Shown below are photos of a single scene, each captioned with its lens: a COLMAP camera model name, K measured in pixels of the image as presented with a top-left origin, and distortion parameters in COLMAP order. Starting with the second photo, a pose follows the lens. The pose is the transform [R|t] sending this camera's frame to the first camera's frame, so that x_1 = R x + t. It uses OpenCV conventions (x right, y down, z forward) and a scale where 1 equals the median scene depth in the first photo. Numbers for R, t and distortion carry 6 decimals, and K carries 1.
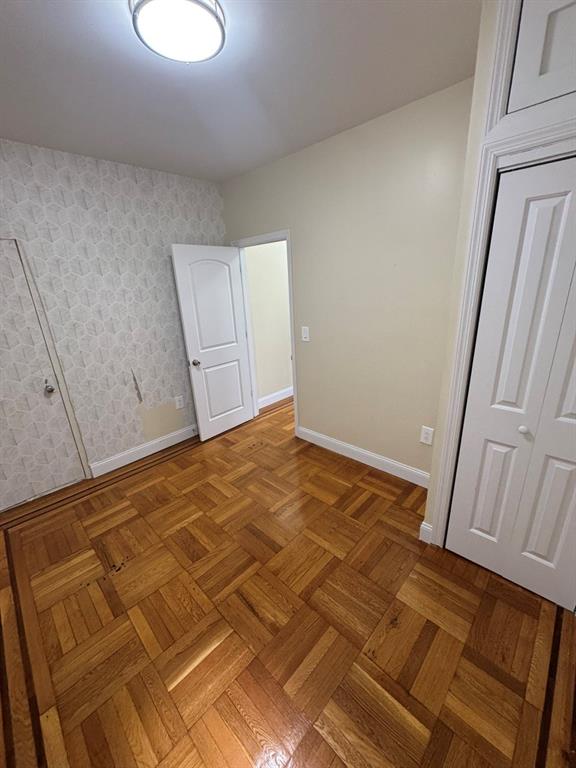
lens RADIAL K [[306.4, 0, 288.6], [0, 306.4, 385.0], [0, 0, 1]] dist [0.000754, 0.000056]
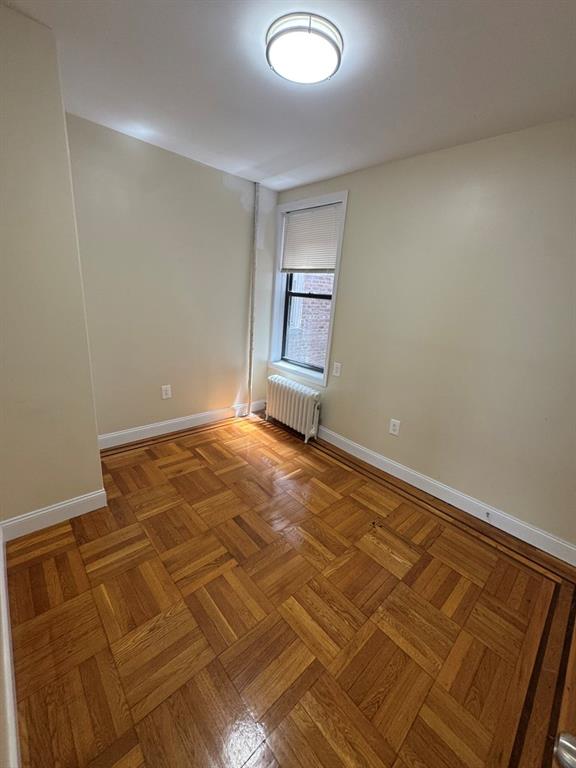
lens RADIAL K [[306.4, 0, 286.7], [0, 306.4, 384.1], [0, 0, 1]] dist [0.000754, 0.000056]
pose [[-0.997786, -0.049224, 0.044727, -0.236552], [-0.014877, 0.820633, 0.571262, -0.484002], [-0.064824, 0.569332, -0.819548, 1.606550]]
